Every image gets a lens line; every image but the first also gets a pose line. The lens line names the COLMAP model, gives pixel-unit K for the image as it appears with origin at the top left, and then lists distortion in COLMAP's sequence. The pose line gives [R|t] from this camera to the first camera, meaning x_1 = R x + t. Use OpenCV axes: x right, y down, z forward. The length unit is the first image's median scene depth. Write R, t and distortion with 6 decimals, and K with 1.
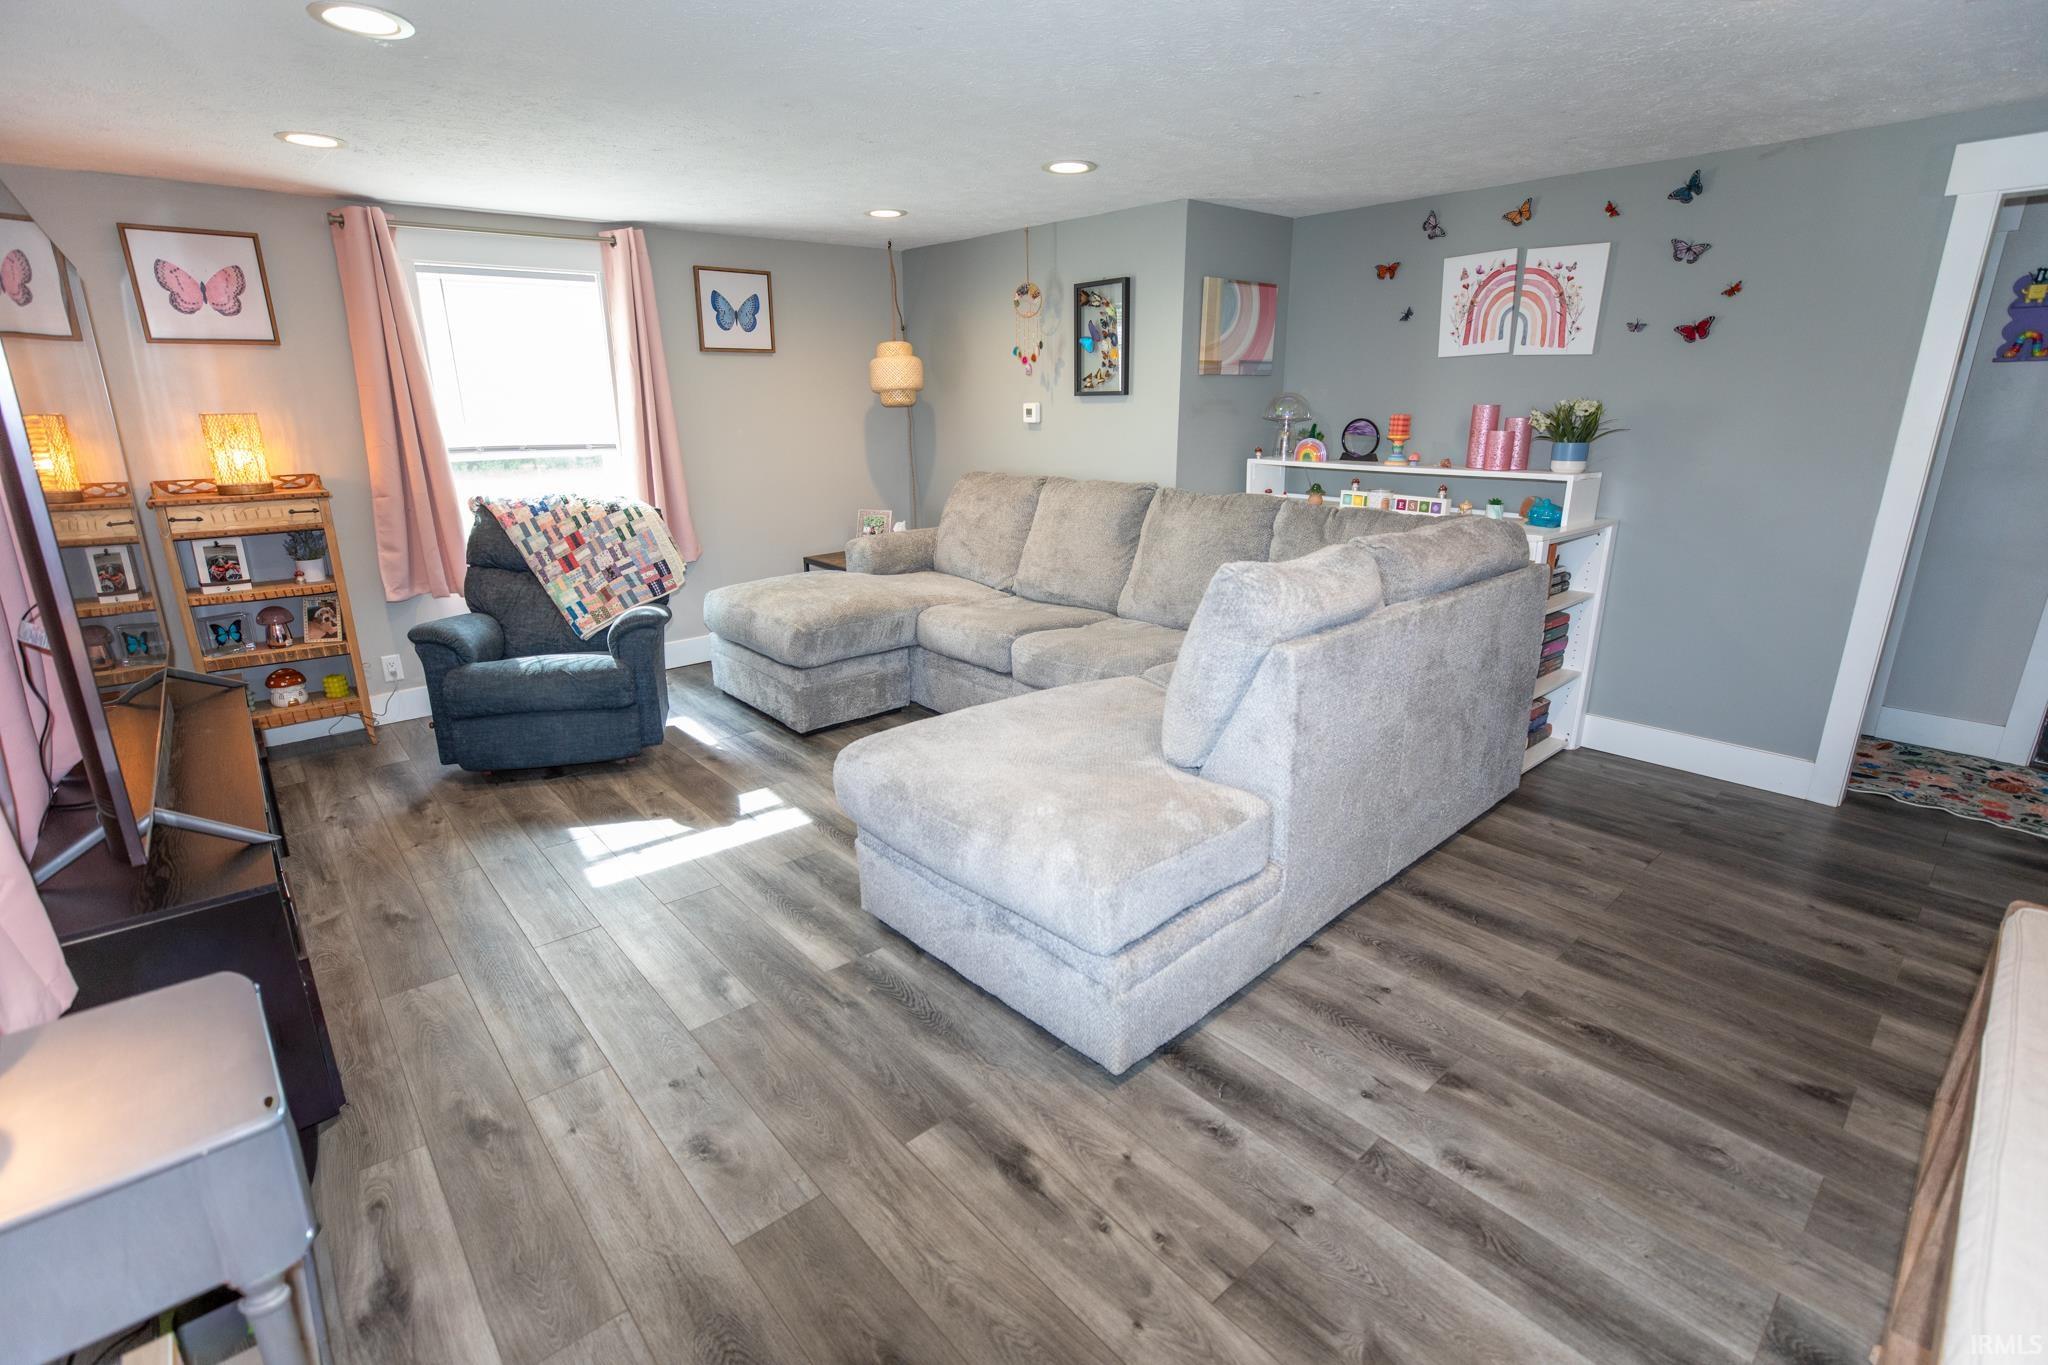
lens RADIAL K [[936.1, 0, 1019.6], [0, 936.1, 677.8], [0, 0, 1]] dist [-0.041699, 0.011759]
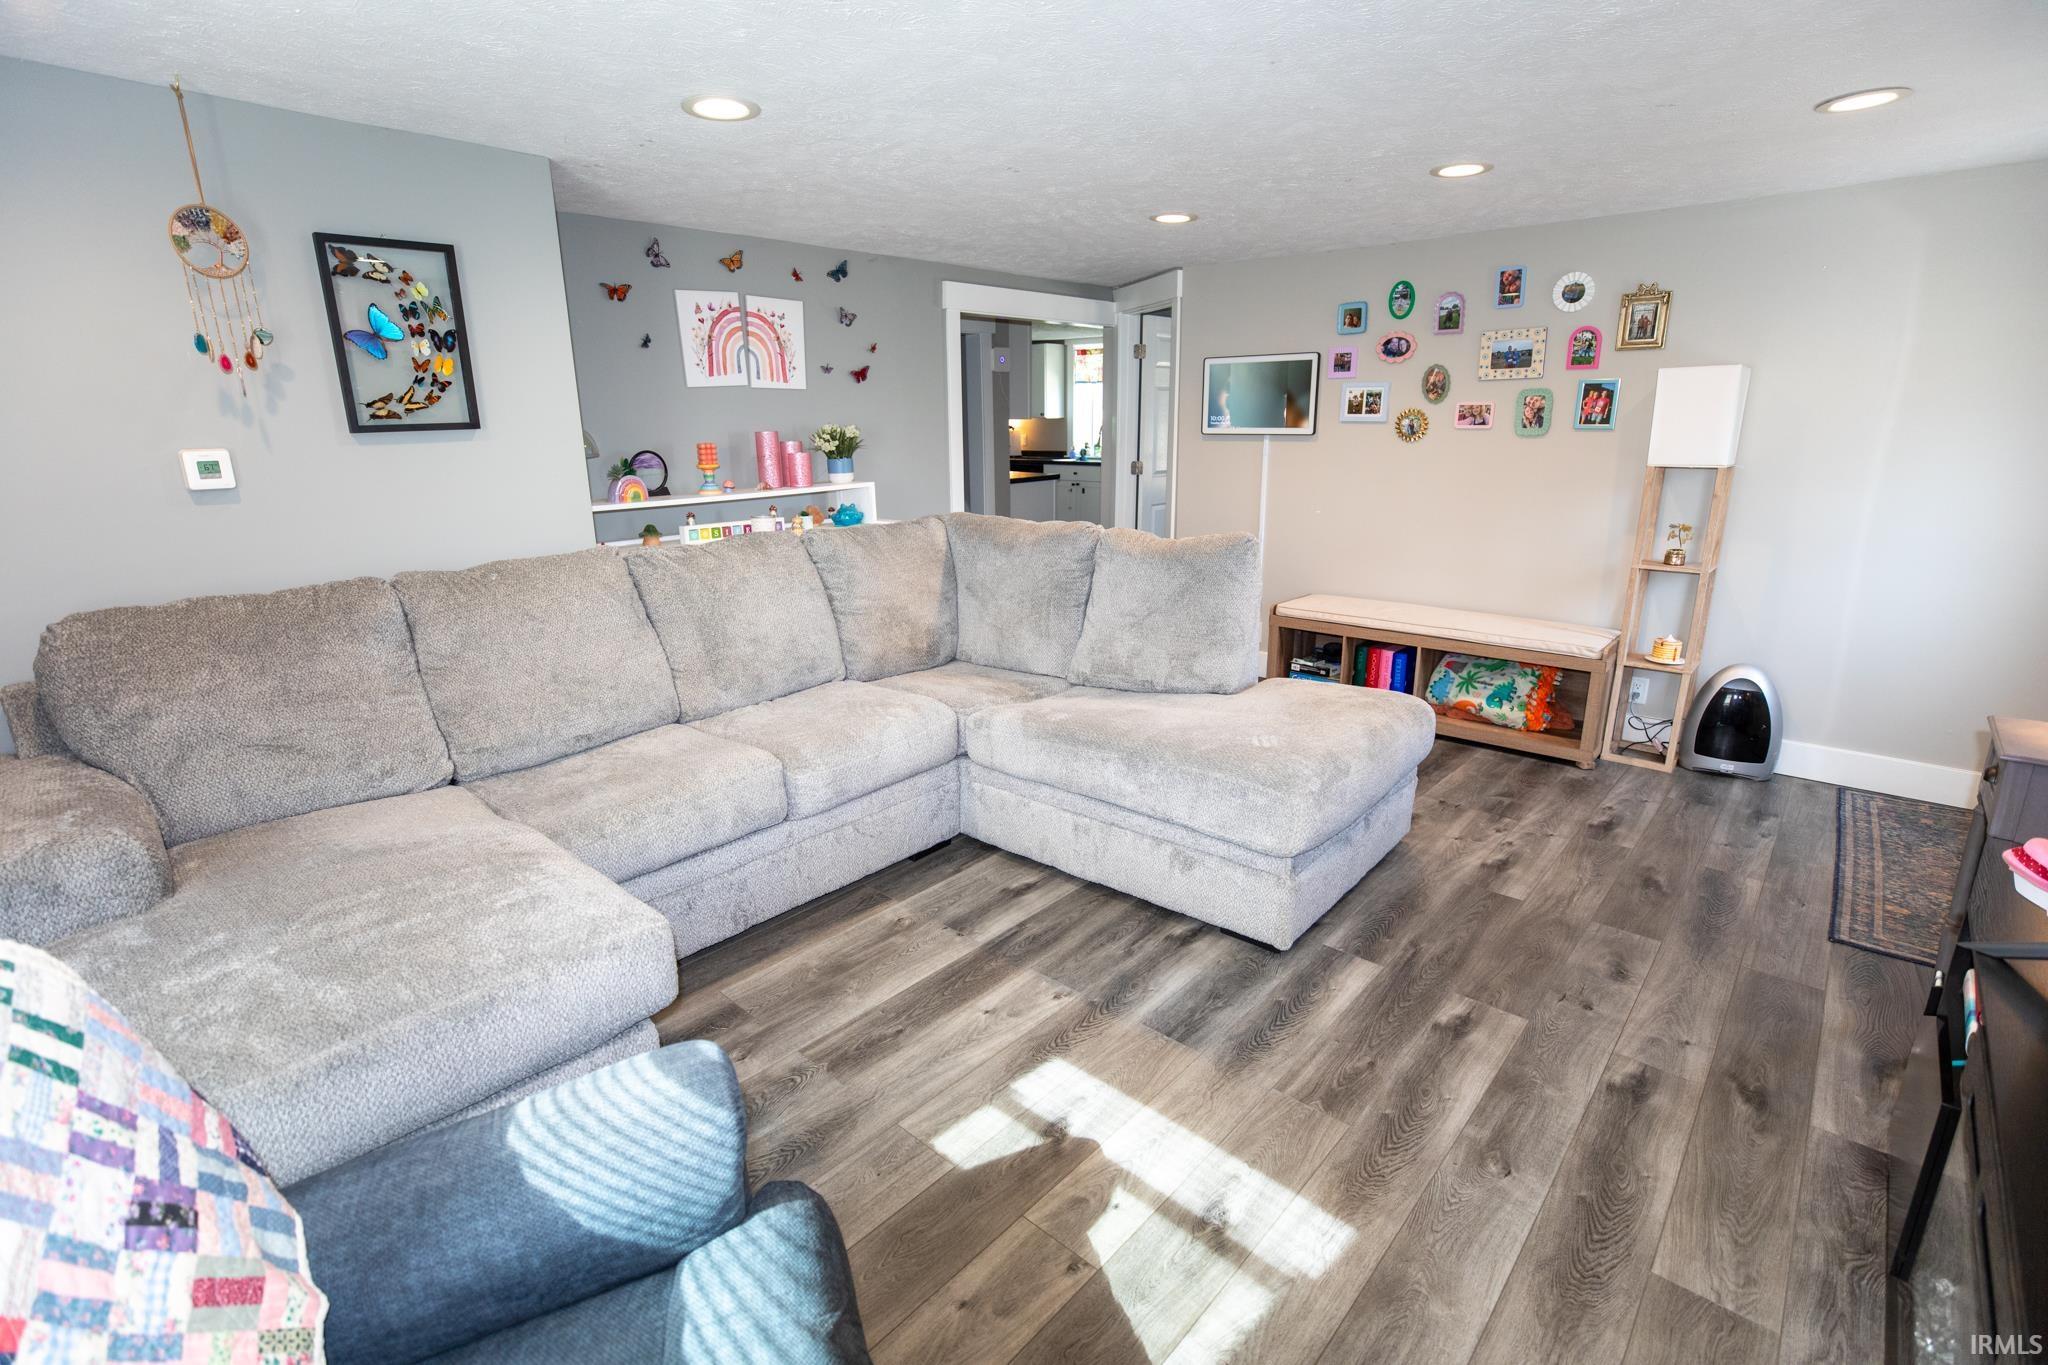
lens RADIAL K [[936.1, 0, 1019.6], [0, 936.1, 677.8], [0, 0, 1]] dist [-0.041699, 0.011759]
pose [[-0.106304, -0.258788, 0.960067, -0.694827], [0.298451, 0.912714, 0.279070, -0.250947], [-0.948486, 0.316199, -0.019790, 0.841741]]
